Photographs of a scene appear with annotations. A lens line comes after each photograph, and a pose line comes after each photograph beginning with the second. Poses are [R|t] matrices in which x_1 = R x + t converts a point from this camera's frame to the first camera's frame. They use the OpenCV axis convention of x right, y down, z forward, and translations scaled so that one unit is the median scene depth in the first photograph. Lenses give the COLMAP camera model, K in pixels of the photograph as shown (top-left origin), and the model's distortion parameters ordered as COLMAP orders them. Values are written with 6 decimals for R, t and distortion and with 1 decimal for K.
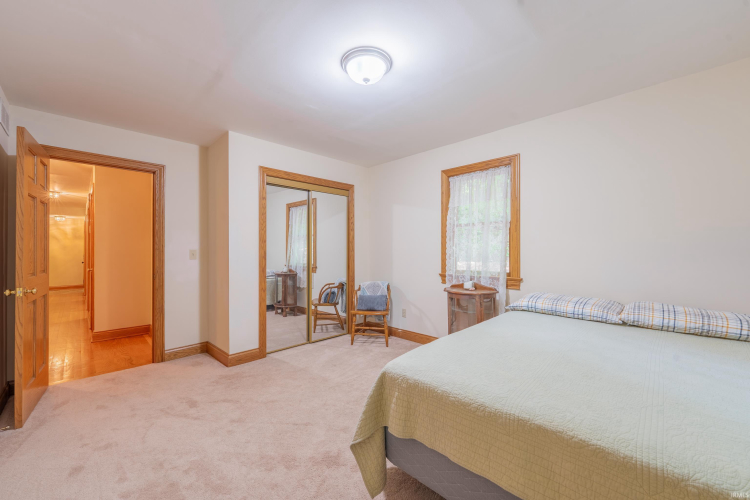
lens RADIAL K [[303.5, 0, 375.0], [0, 303.5, 250.0], [0, 0, 1]] dist [0.000238, 0.000044]
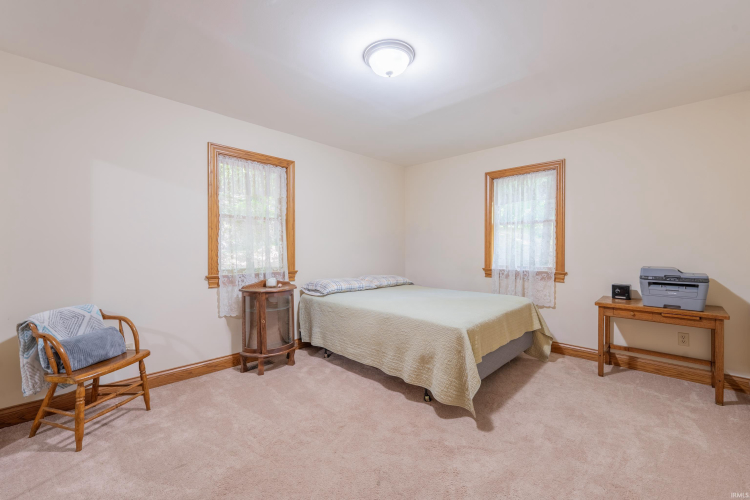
lens RADIAL K [[311.4, 0, 375.0], [0, 311.4, 250.0], [0, 0, 1]] dist [-0.000098, 0.000054]
pose [[-0.012031, -0.000164, 0.999928, -0.628834], [-0.000902, 1.000000, 0.000154, 0.012956], [-0.999927, -0.000900, -0.012031, 0.641995]]
